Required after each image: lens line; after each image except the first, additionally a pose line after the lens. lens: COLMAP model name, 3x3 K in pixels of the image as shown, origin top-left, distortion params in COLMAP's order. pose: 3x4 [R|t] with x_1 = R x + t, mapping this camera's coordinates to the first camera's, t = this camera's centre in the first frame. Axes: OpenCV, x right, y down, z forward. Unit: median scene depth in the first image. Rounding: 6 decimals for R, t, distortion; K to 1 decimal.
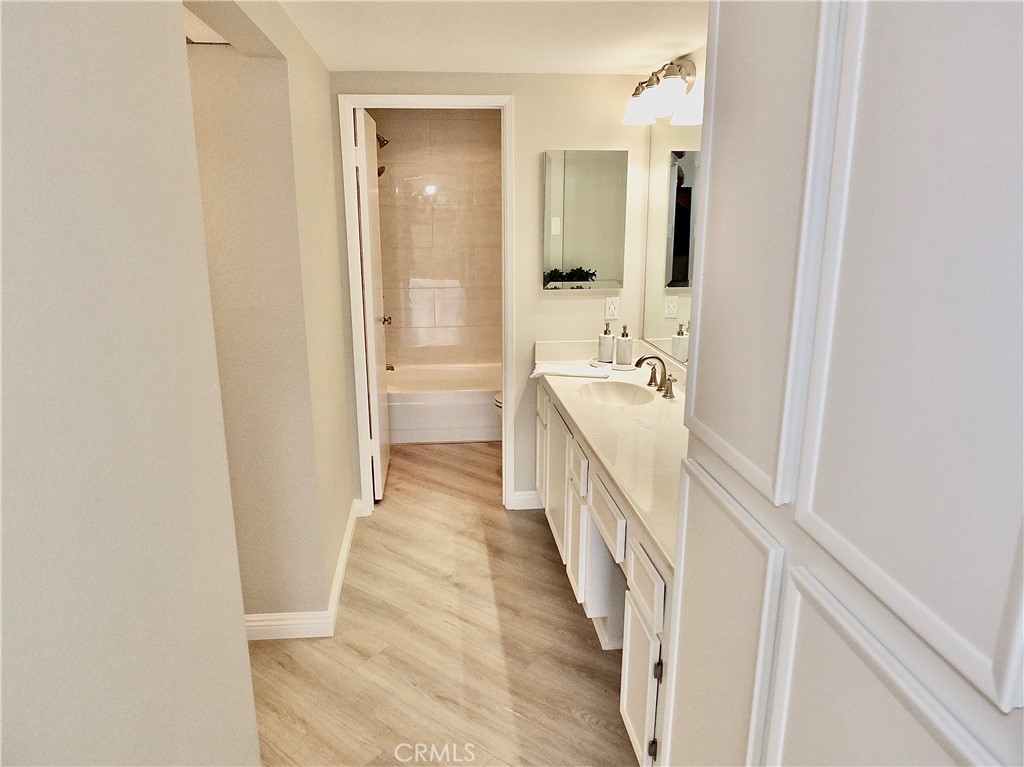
lens RADIAL K [[715.7, 0, 512.0], [0, 715.7, 383.5], [0, 0, 1]] dist [-0.020734, 0.003680]
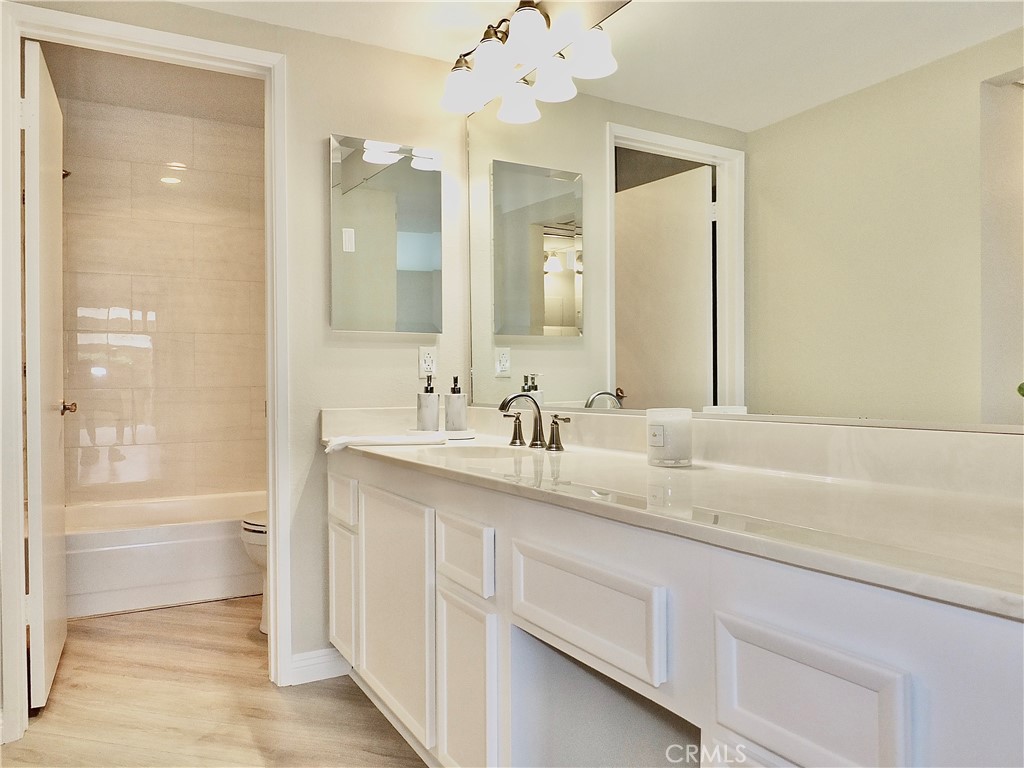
lens RADIAL K [[741.2, 0, 512.0], [0, 741.2, 384.0], [0, 0, 1]] dist [-0.024253, -0.003786]
pose [[0.918681, -0.007286, 0.394933, -0.075670], [0.103909, 0.969073, -0.223831, 0.090897], [-0.381088, 0.246667, 0.891026, 0.315098]]
